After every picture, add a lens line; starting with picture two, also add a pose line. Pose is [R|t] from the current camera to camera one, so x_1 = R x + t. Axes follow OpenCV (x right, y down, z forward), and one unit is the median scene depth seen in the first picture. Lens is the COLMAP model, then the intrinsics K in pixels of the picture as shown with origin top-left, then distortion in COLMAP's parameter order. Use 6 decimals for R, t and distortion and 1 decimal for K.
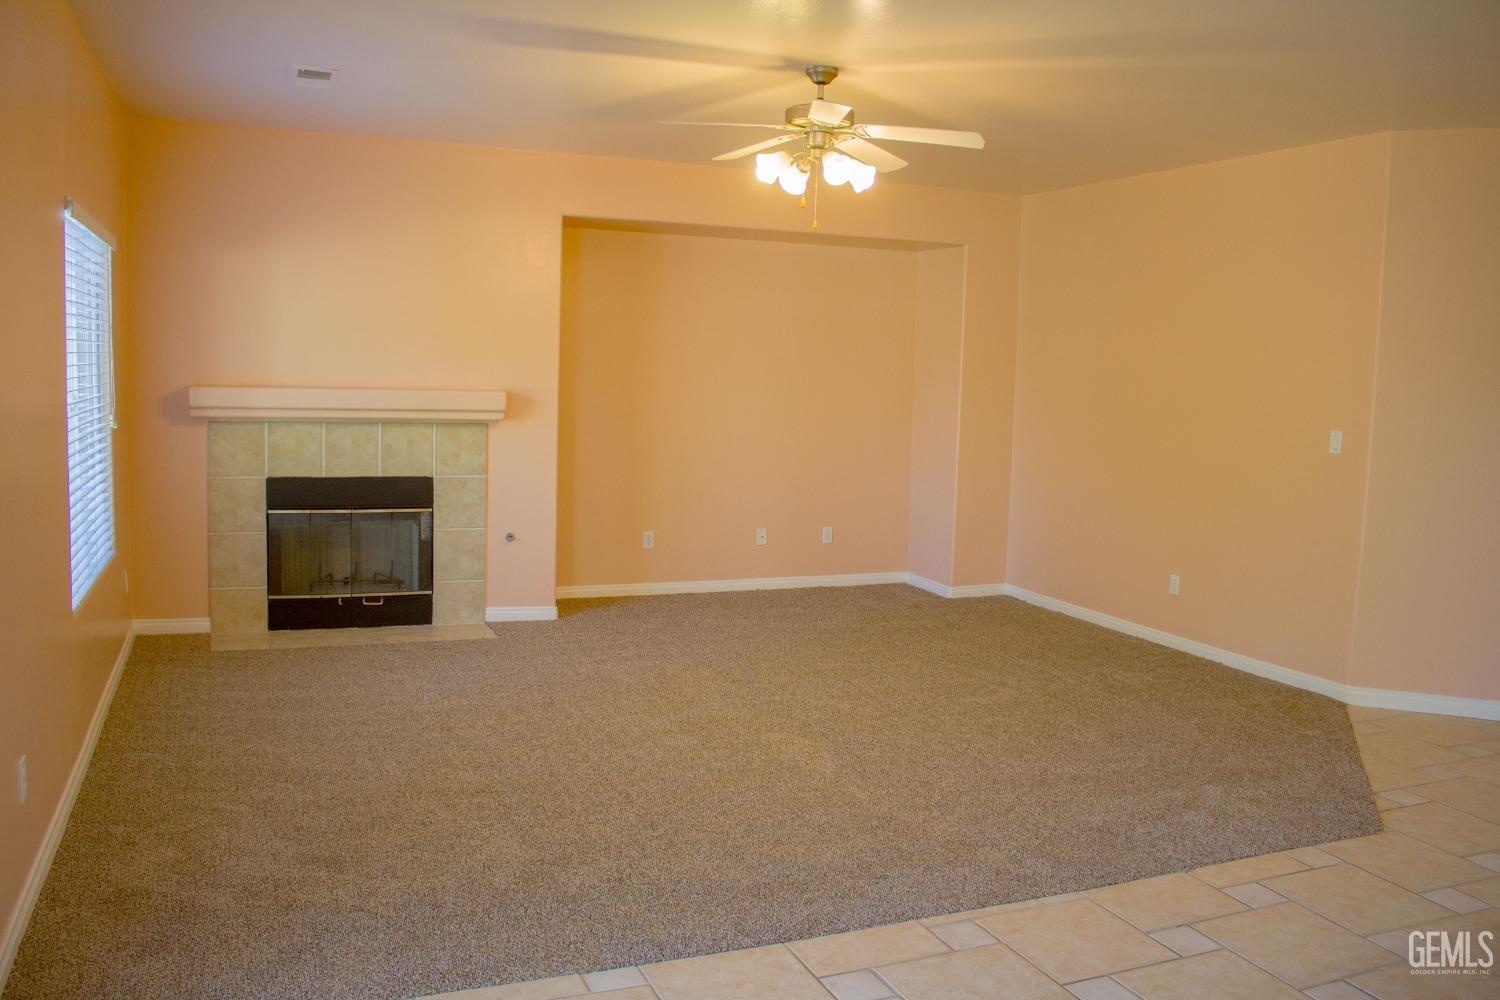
lens RADIAL K [[1248.5, 0, 750.0], [0, 1248.5, 500.0], [0, 0, 1]] dist [-0.167425, 0.137680]
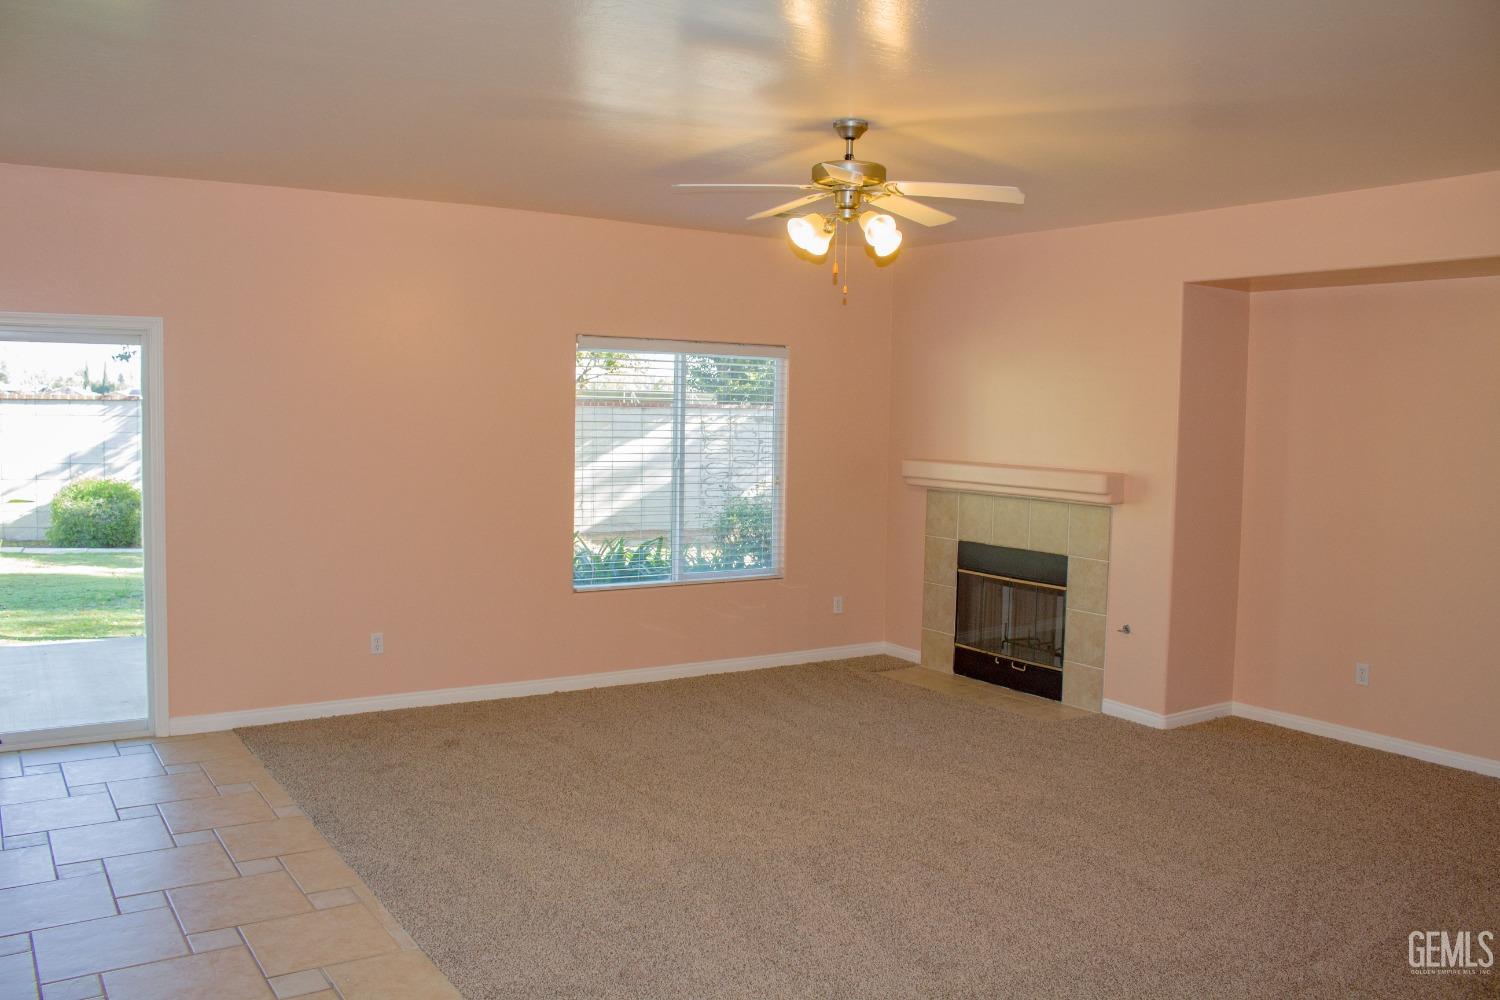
lens RADIAL K [[1248.5, 0, 750.0], [0, 1248.5, 500.0], [0, 0, 1]] dist [-0.167425, 0.137680]
pose [[0.180587, 0.041718, -0.982674, 0.697330], [-0.119921, 0.992580, 0.020101, -0.054305], [0.976221, 0.114213, 0.184250, 0.559963]]
